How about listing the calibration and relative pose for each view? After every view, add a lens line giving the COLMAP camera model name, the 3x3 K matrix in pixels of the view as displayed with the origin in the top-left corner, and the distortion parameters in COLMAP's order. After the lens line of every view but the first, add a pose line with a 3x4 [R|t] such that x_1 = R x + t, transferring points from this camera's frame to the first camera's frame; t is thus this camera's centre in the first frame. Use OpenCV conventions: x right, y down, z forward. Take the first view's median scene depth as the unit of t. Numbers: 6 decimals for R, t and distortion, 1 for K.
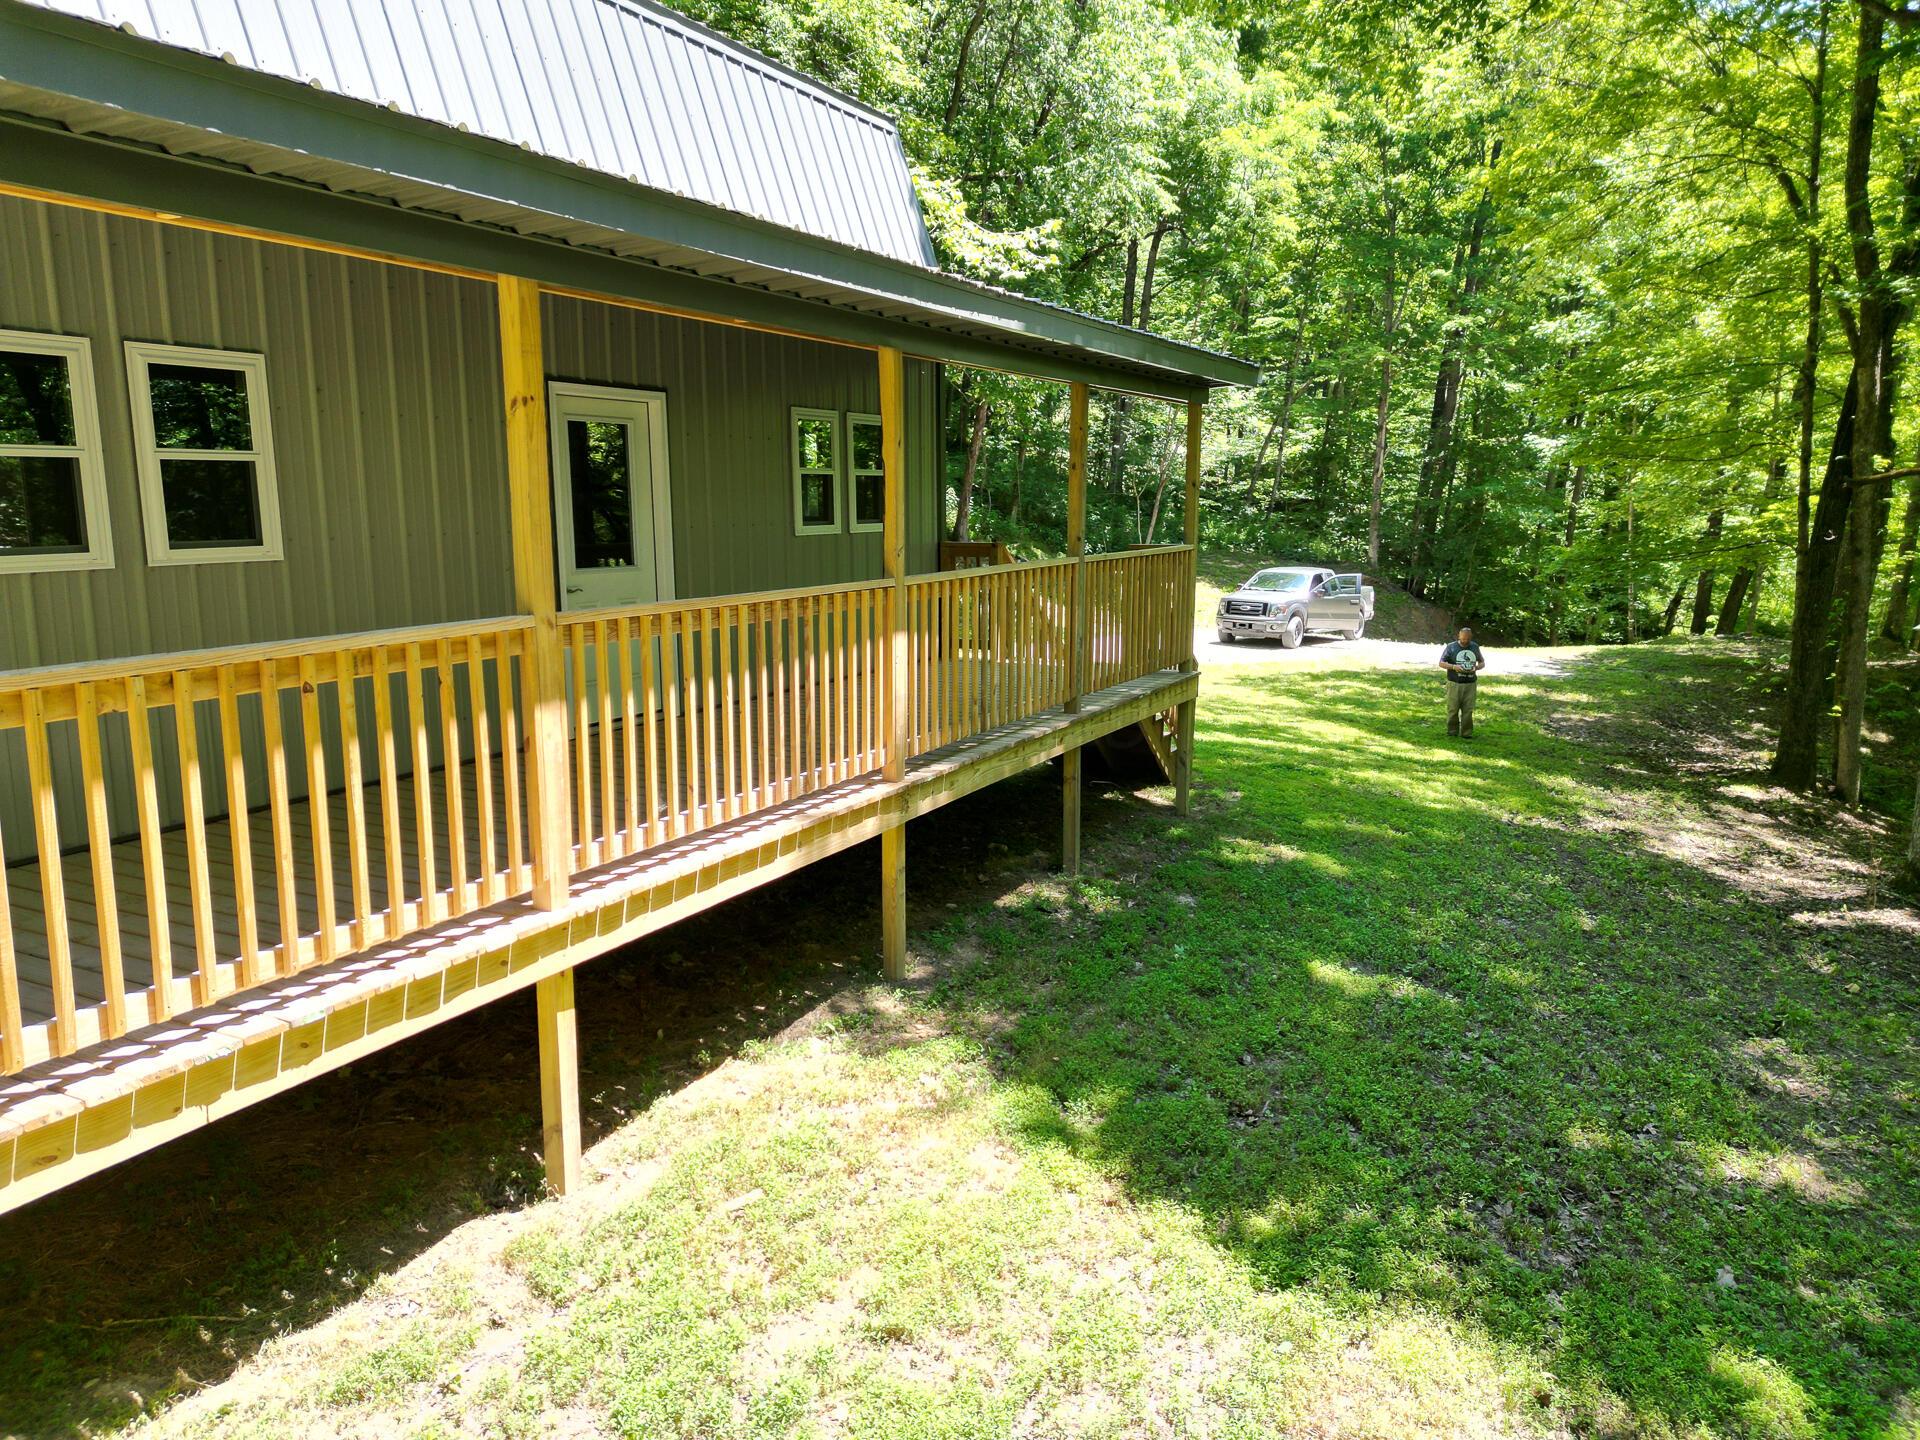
lens RADIAL K [[1334.5, 0, 955.4], [0, 1334.5, 715.2], [0, 0, 1]] dist [0.061597, -0.057702]
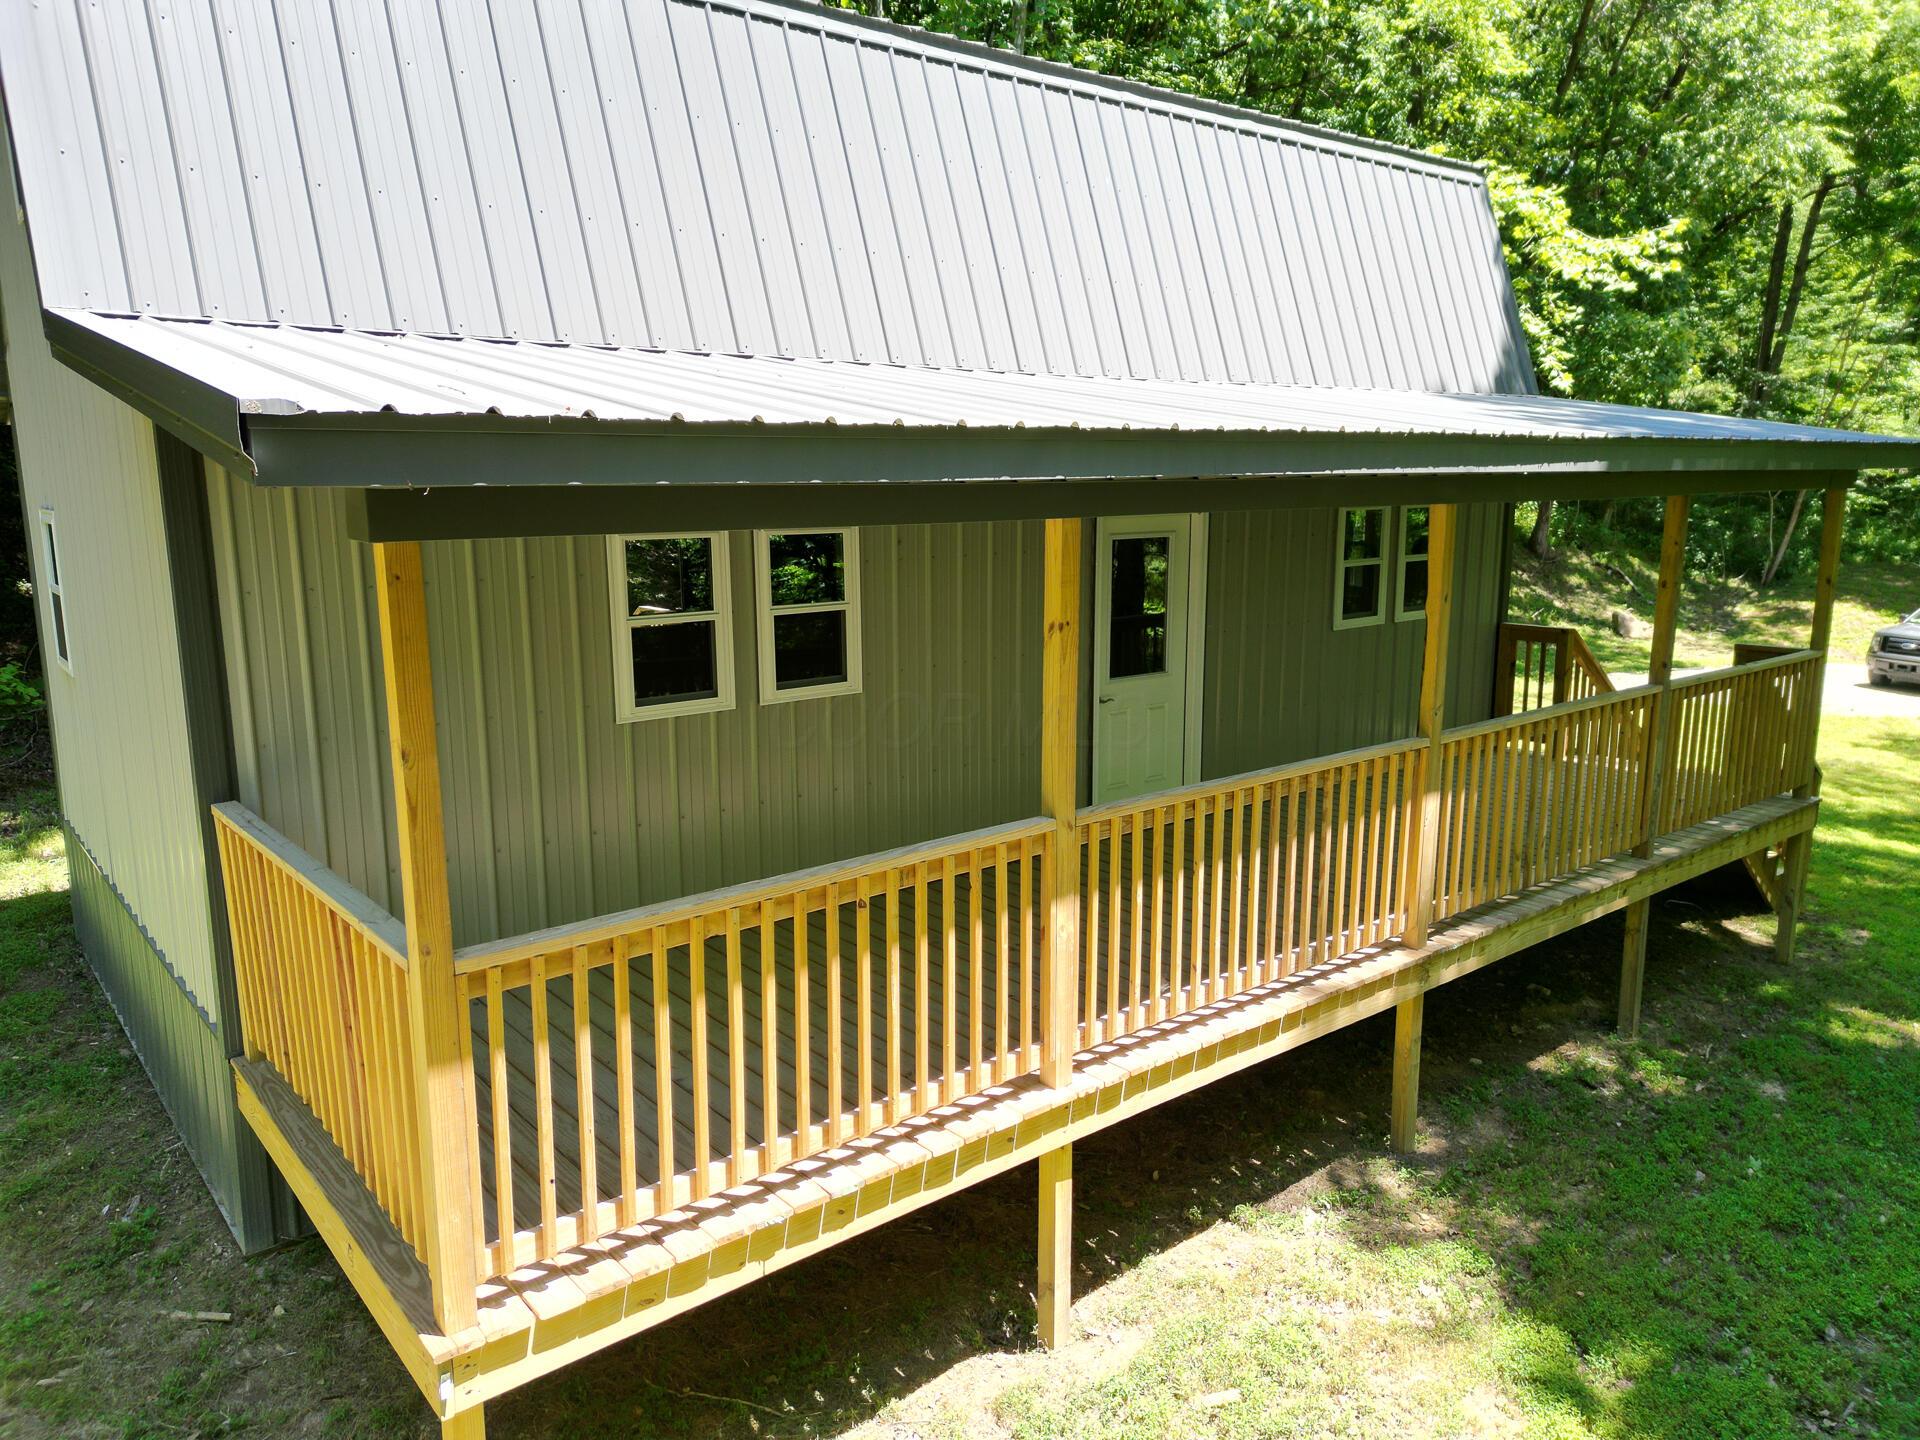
lens RADIAL K [[1334.5, 0, 950.9], [0, 1334.5, 708.3], [0, 0, 1]] dist [0.061597, -0.057702]
pose [[0.918038, 0.069072, -0.390430, 0.014158], [-0.062196, 0.997606, 0.030244, -0.137906], [0.391584, -0.003482, 0.920136, -0.010922]]
